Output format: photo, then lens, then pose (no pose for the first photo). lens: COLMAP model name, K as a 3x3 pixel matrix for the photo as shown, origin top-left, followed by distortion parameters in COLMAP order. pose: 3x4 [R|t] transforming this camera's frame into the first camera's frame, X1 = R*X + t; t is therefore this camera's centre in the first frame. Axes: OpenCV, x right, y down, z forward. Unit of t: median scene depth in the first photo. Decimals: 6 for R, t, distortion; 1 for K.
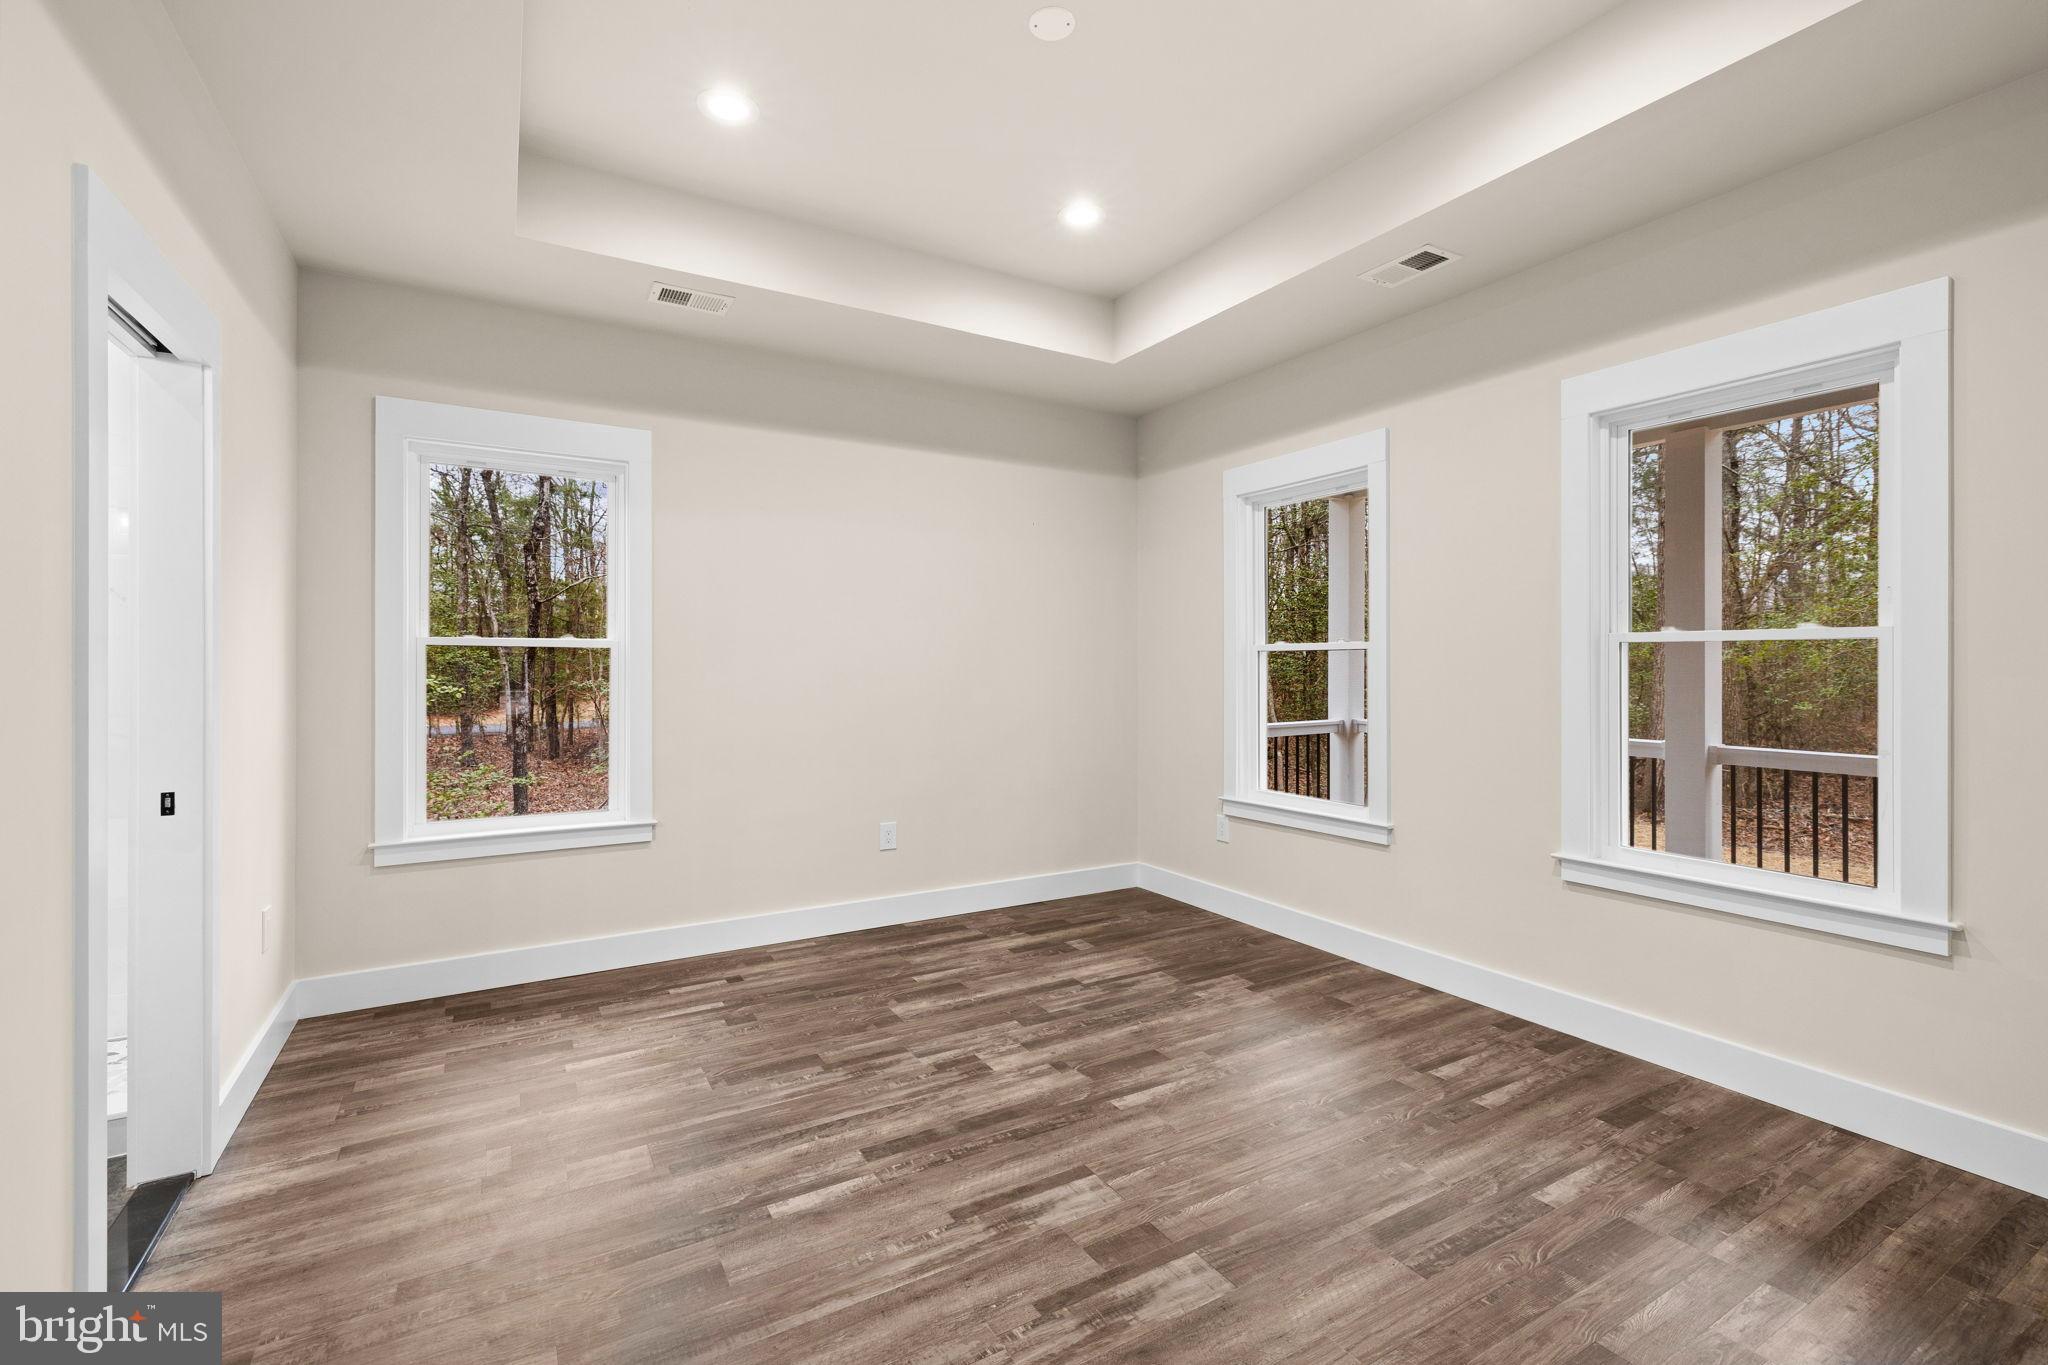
lens RADIAL K [[864.8, 0, 1021.6], [0, 864.8, 666.8], [0, 0, 1]] dist [0.000710, 0.000173]
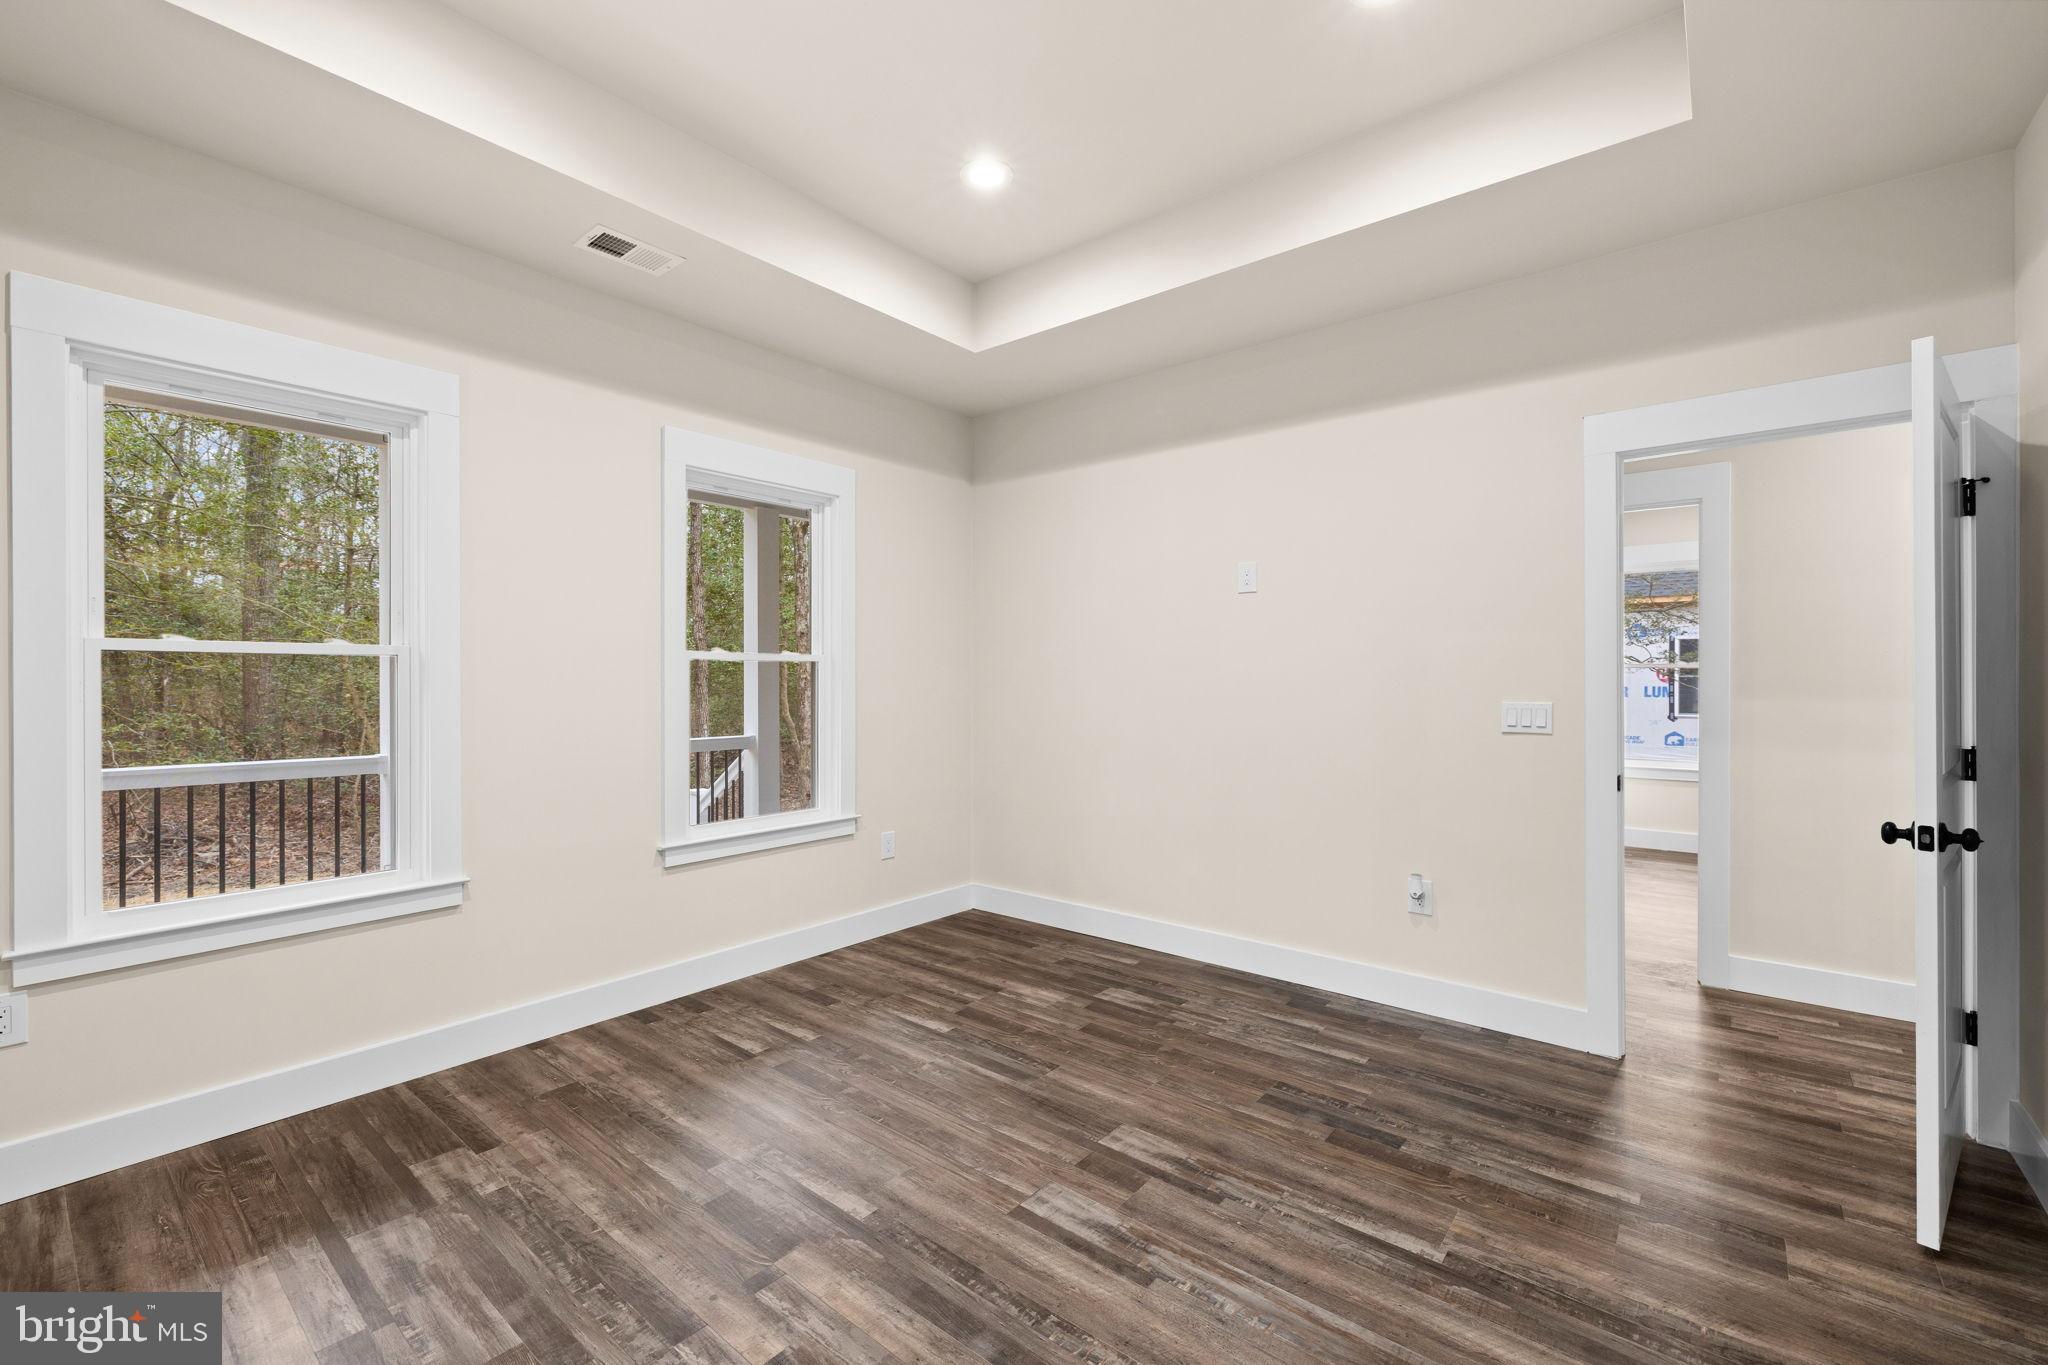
lens RADIAL K [[835.5, 0, 1024.0], [0, 835.5, 682.5], [0, 0, 1]] dist [-0.001366, -0.000095]
pose [[-0.318323, -0.006227, 0.947962, -0.671376], [-0.000454, 0.999979, 0.006416, -0.003482], [-0.947982, 0.001612, -0.318319, 1.085537]]
